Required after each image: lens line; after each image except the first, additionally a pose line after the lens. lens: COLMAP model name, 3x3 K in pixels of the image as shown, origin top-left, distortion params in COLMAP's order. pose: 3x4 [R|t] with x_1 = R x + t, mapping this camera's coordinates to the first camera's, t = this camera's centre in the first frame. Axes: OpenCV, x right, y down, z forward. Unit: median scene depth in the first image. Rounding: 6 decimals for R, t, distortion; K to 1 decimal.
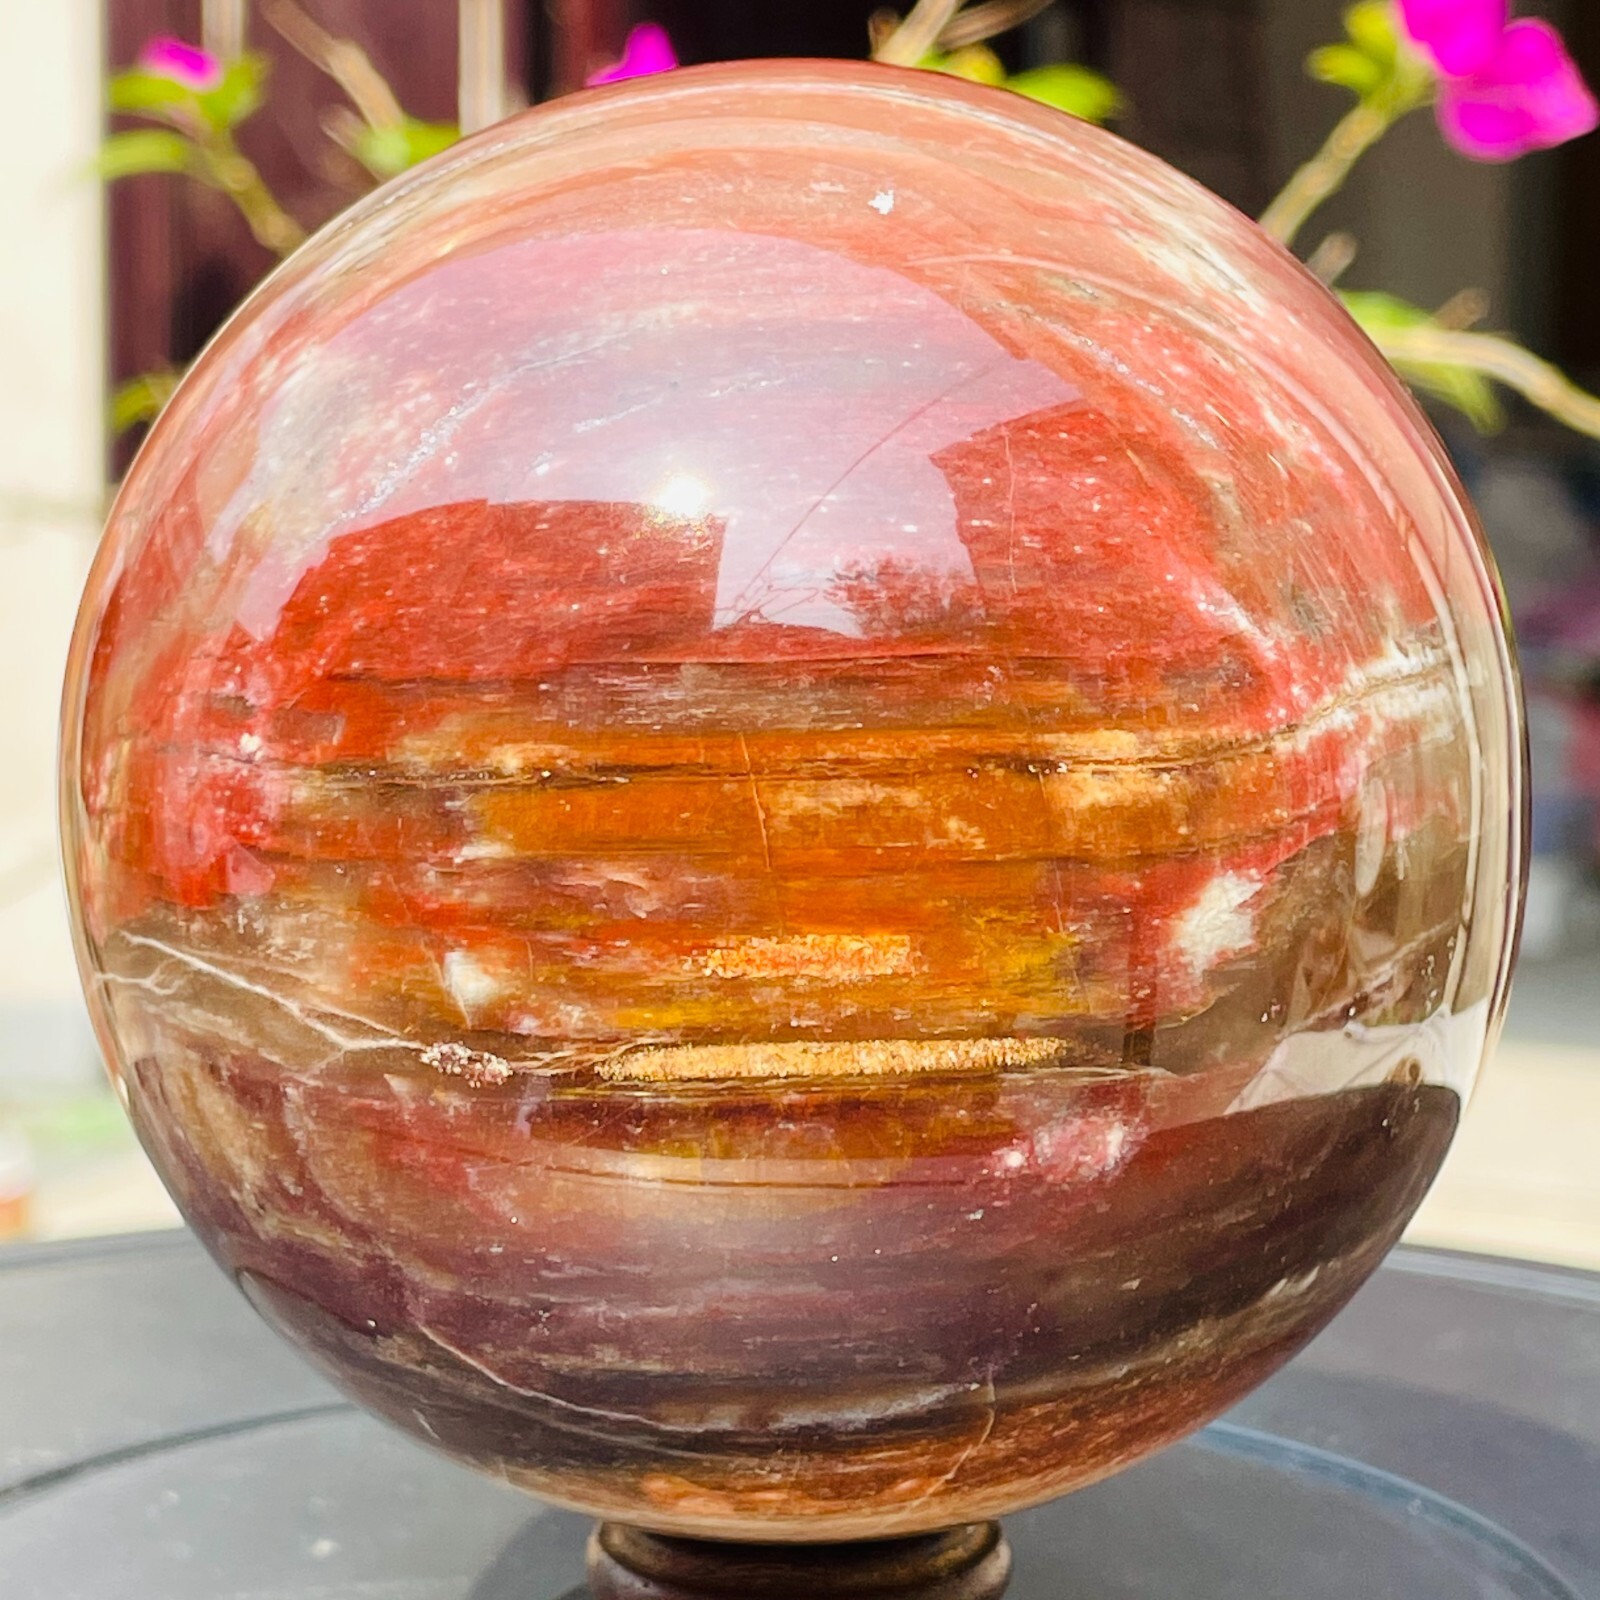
lens RADIAL K [[4046.0, 0, 798.9], [0, 4046.0, 772.9], [0, 0, 1]] dist [0.169594, 1.781182]
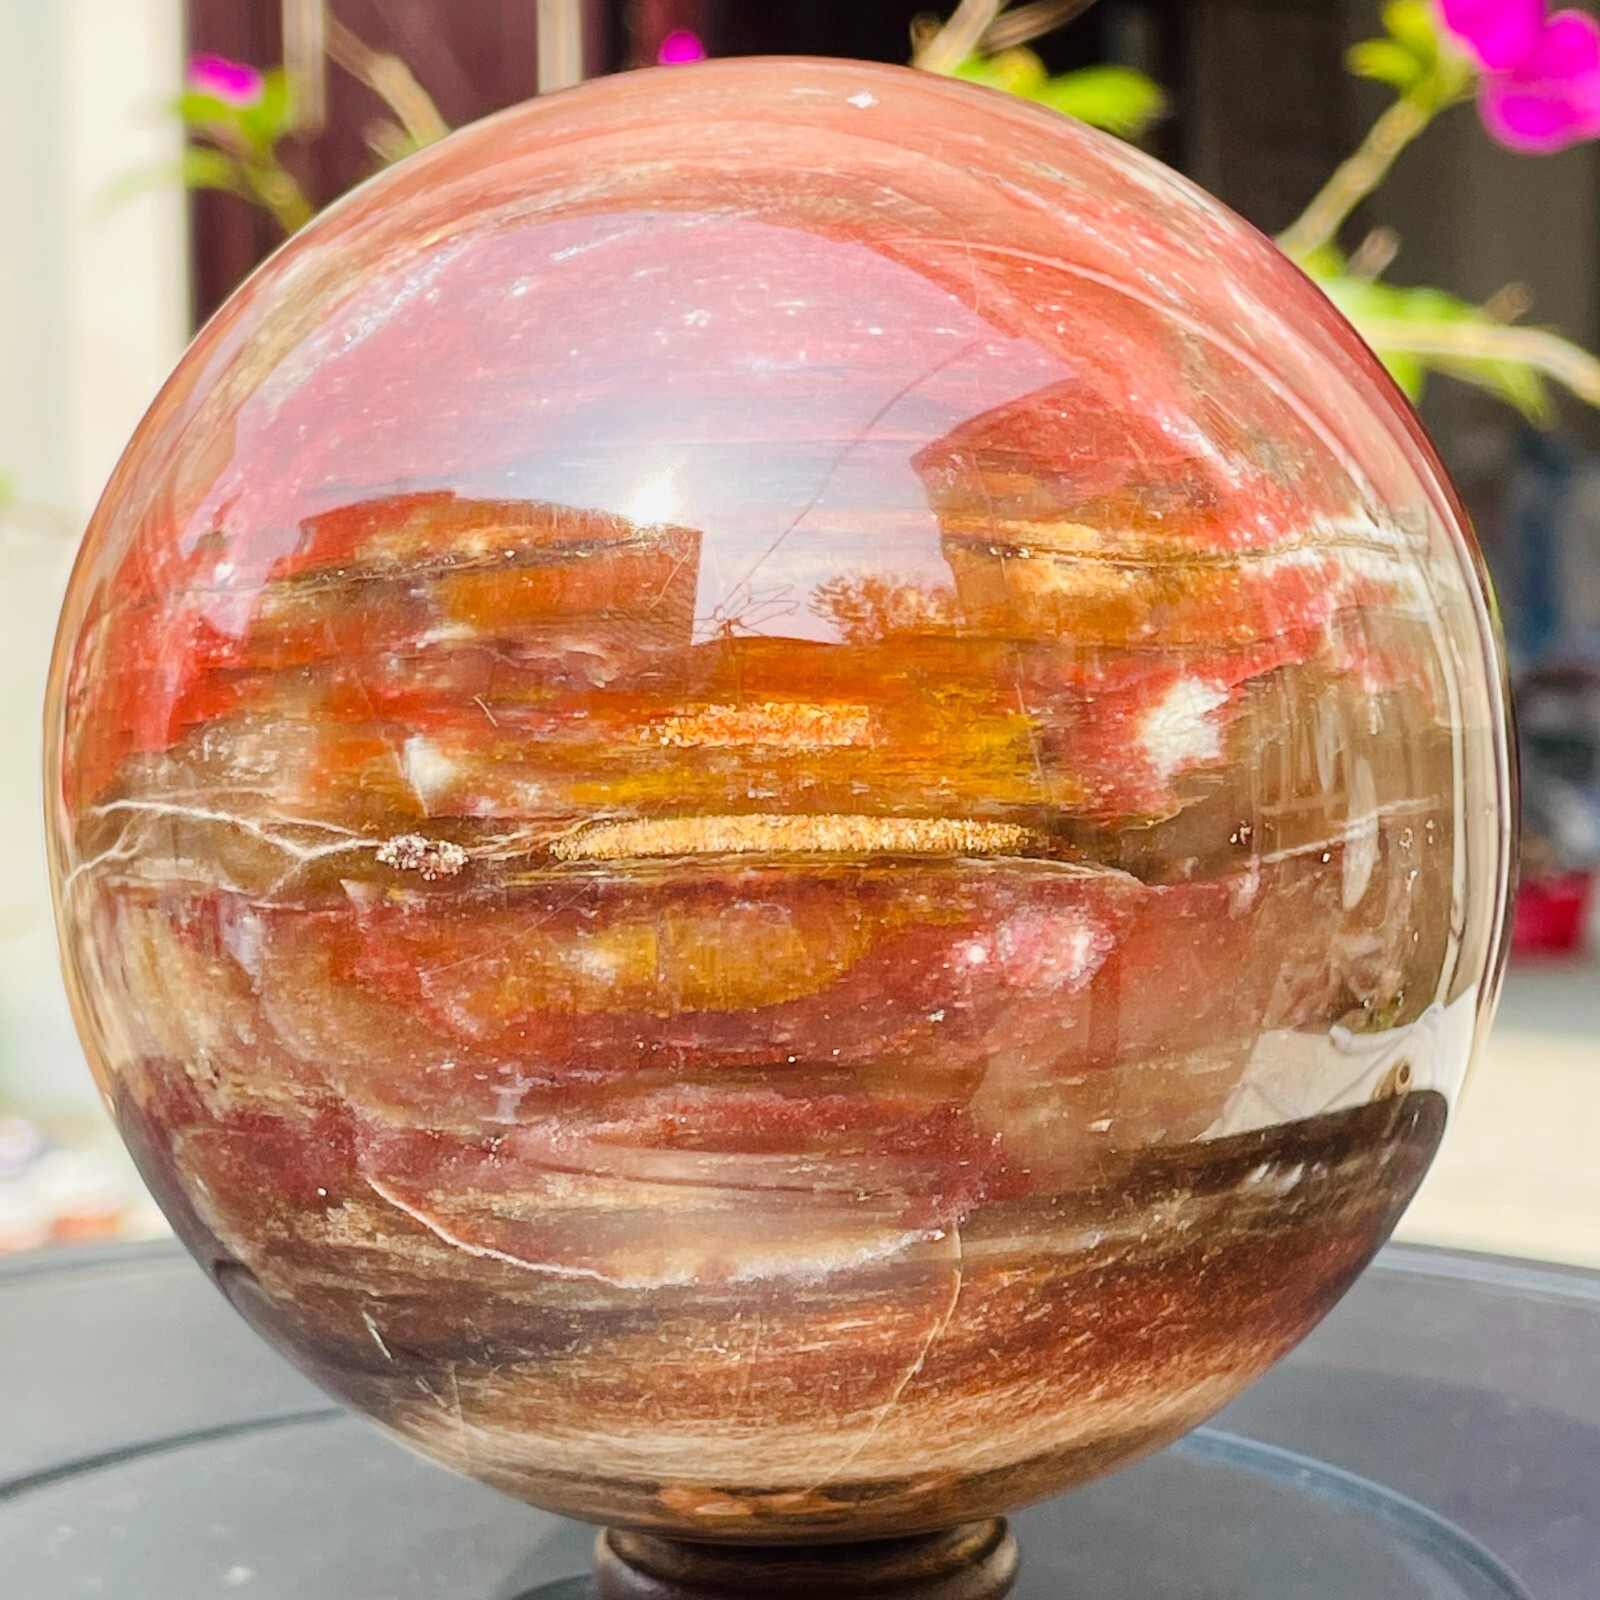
lens RADIAL K [[4046.0, 0, 798.9], [0, 4046.0, 772.9], [0, 0, 1]] dist [0.169594, 1.781182]
pose [[0.999444, 0.009577, -0.031926, 0.041065], [-0.017669, 0.964407, -0.263830, 0.310736], [0.028263, 0.264247, 0.964041, 0.044434]]
